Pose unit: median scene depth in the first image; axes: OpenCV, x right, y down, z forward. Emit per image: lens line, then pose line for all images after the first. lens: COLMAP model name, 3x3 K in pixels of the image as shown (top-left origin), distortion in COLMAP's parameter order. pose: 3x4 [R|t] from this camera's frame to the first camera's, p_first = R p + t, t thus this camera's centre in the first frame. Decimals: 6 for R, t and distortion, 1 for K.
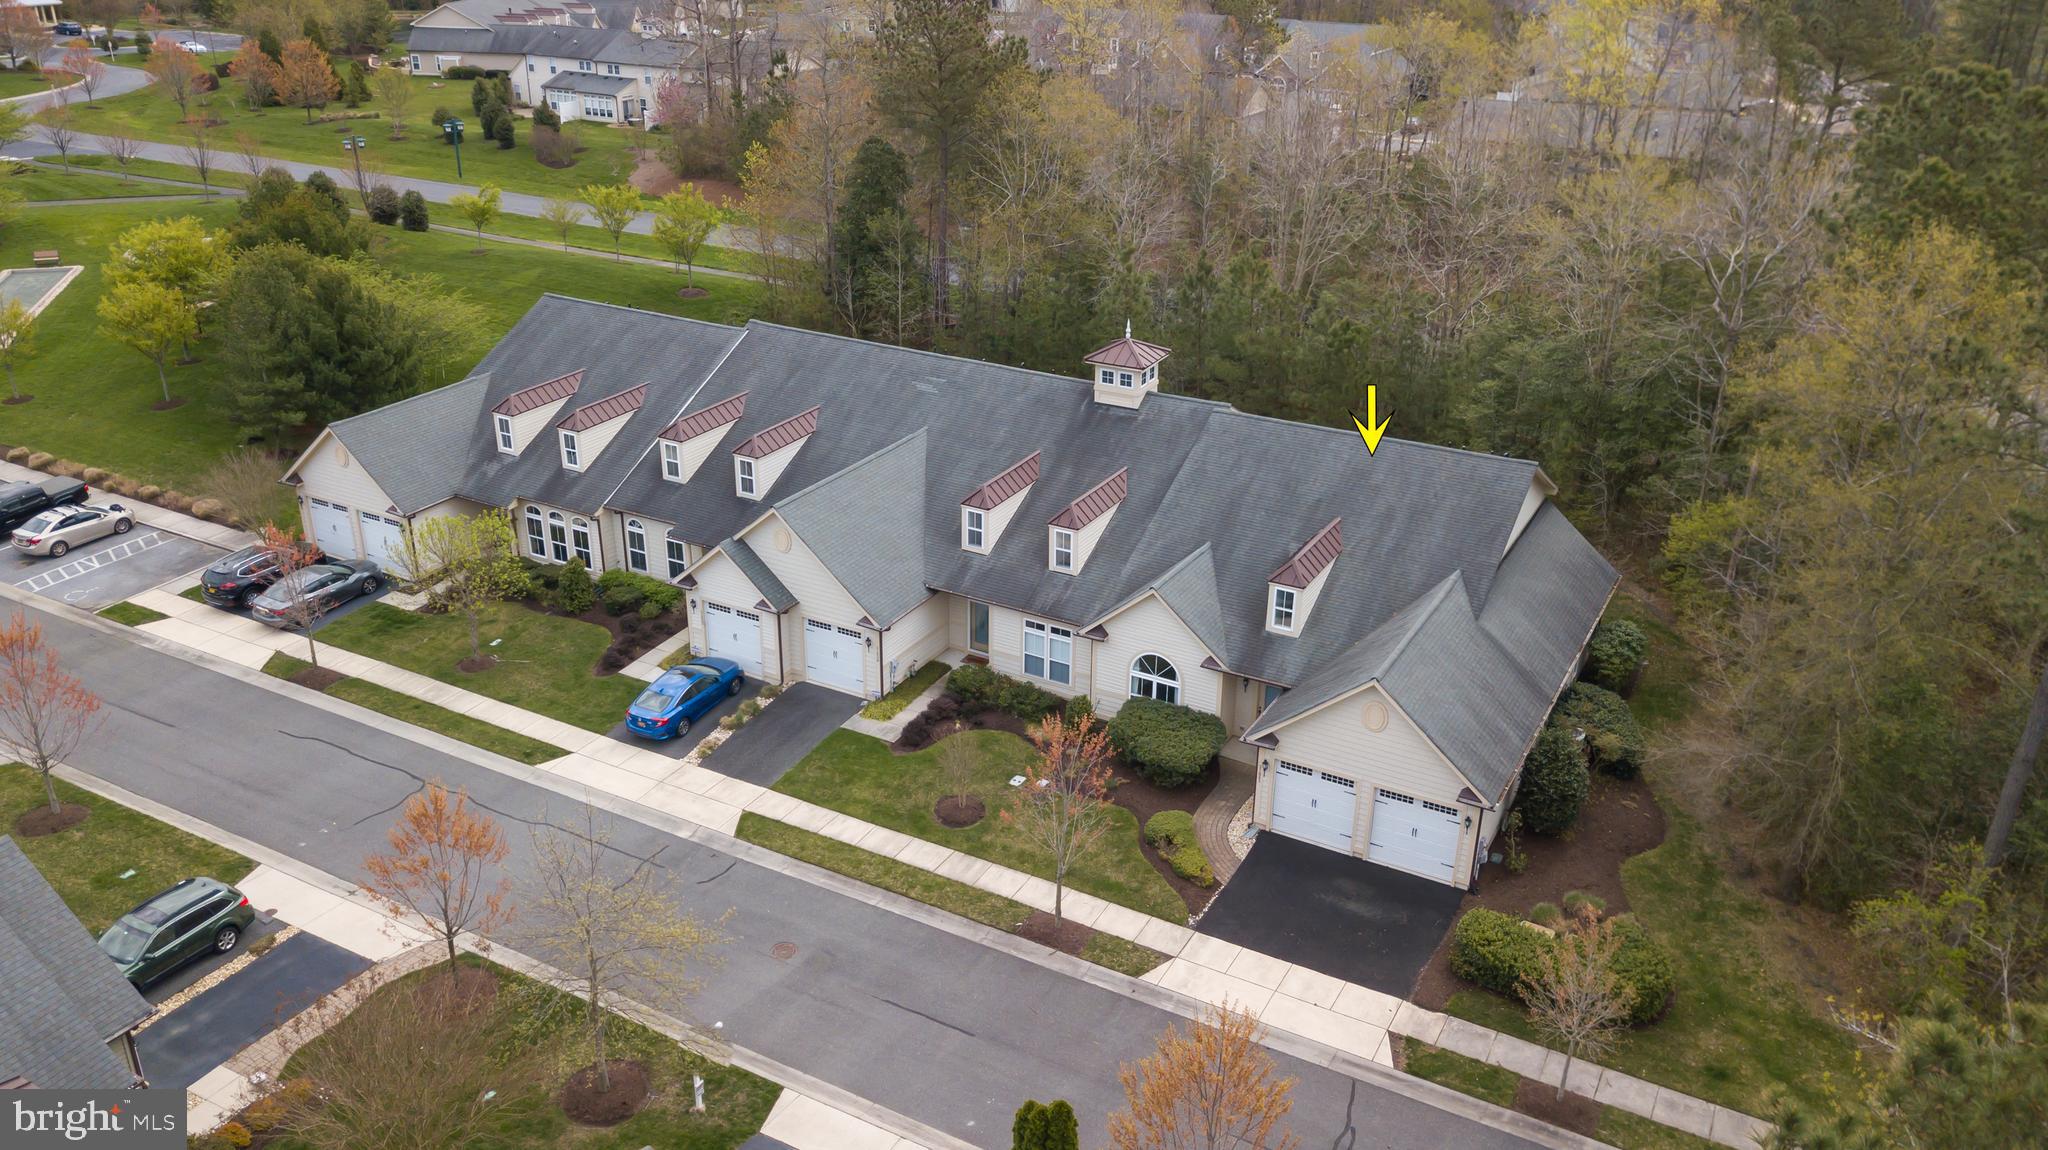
lens RADIAL K [[1588.1, 0, 990.9], [0, 1588.1, 574.1], [0, 0, 1]] dist [0.027613, 0.000831]
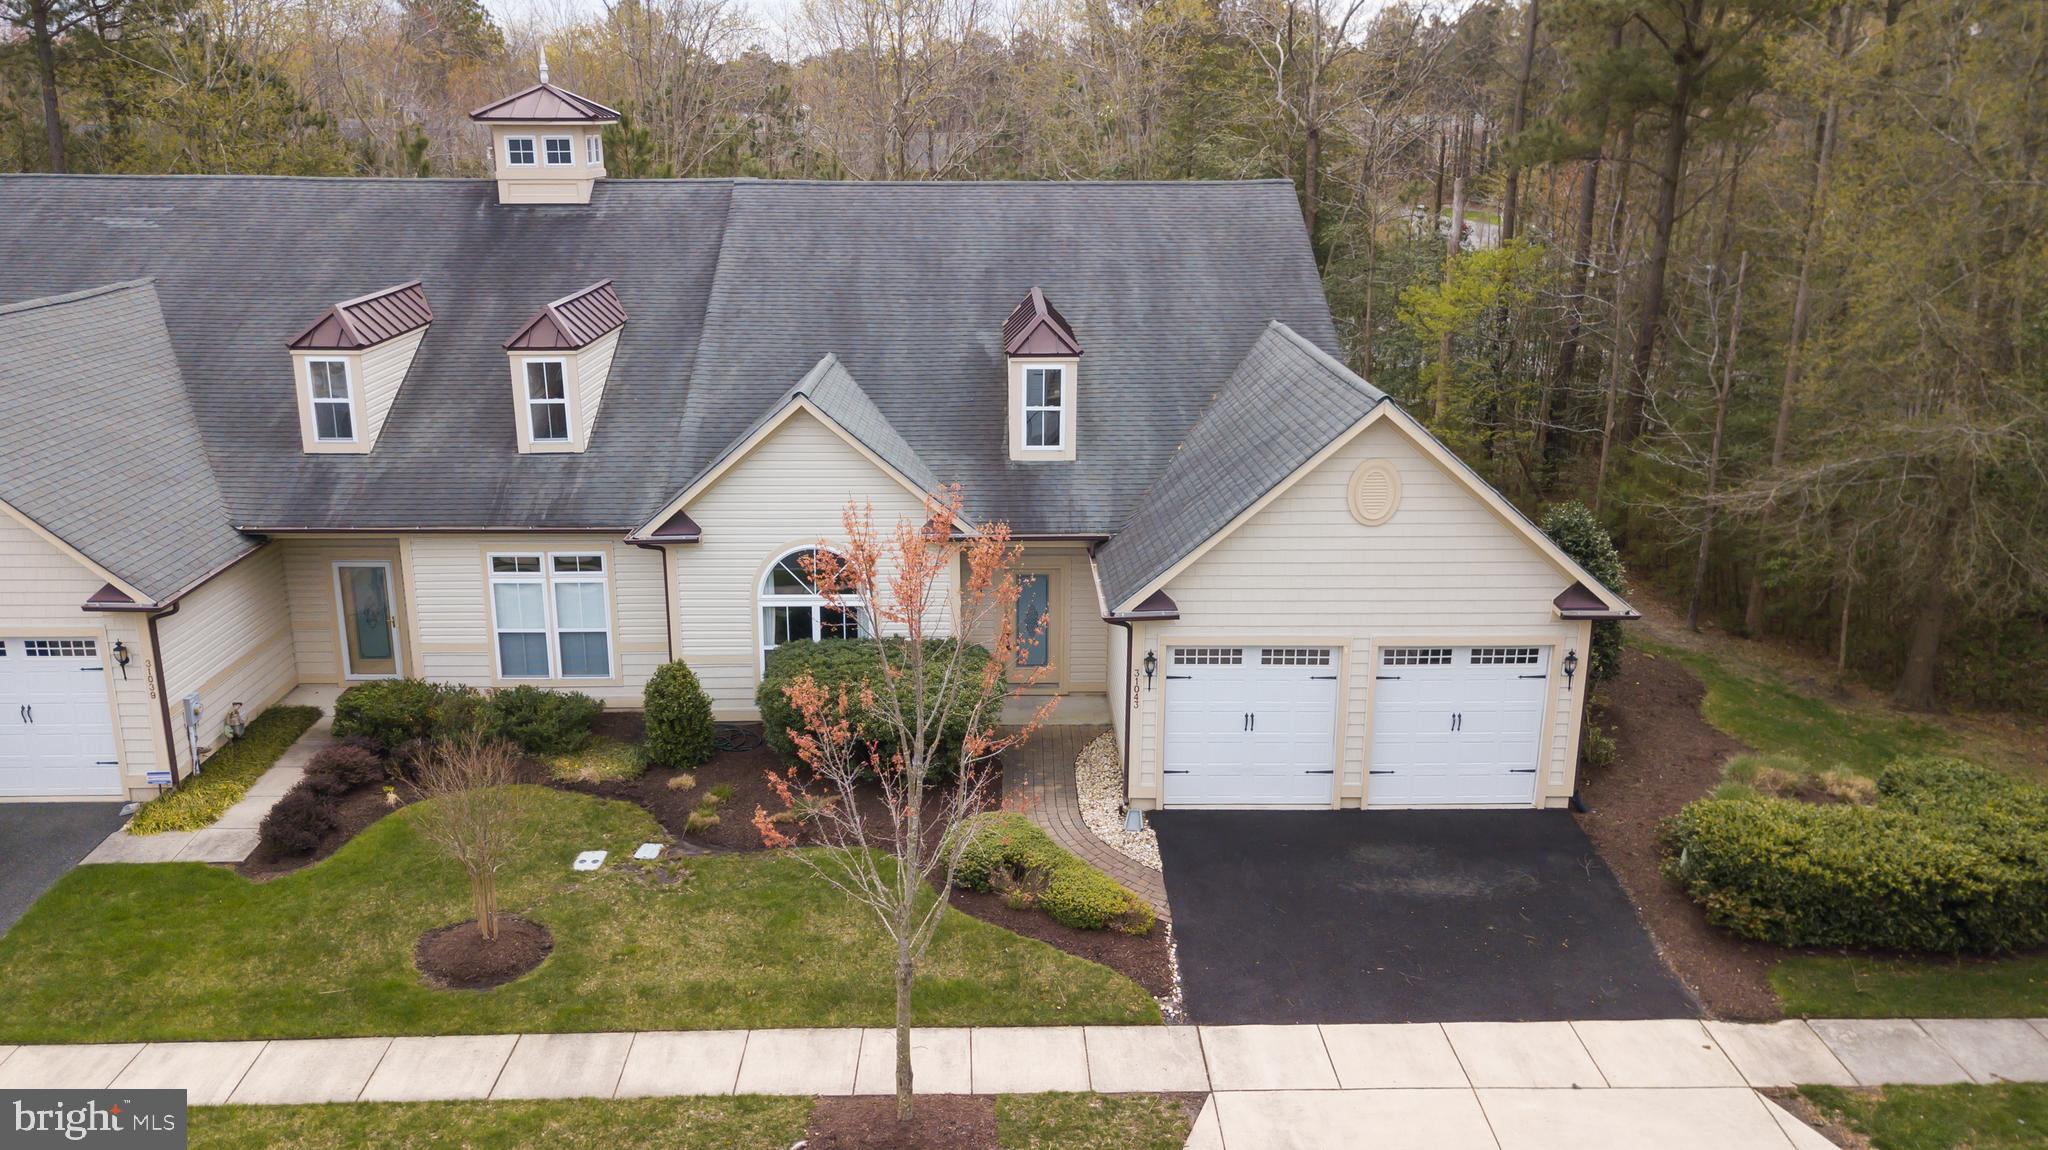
lens RADIAL K [[1637.3, 0, 1016.0], [0, 1637.3, 569.6], [0, 0, 1]] dist [0.030402, -0.002736]
pose [[0.854928, -0.142514, 0.498787, -0.094603], [0.217054, 0.971581, -0.094433, 0.119640], [-0.471154, 0.188997, 0.861565, 0.542415]]
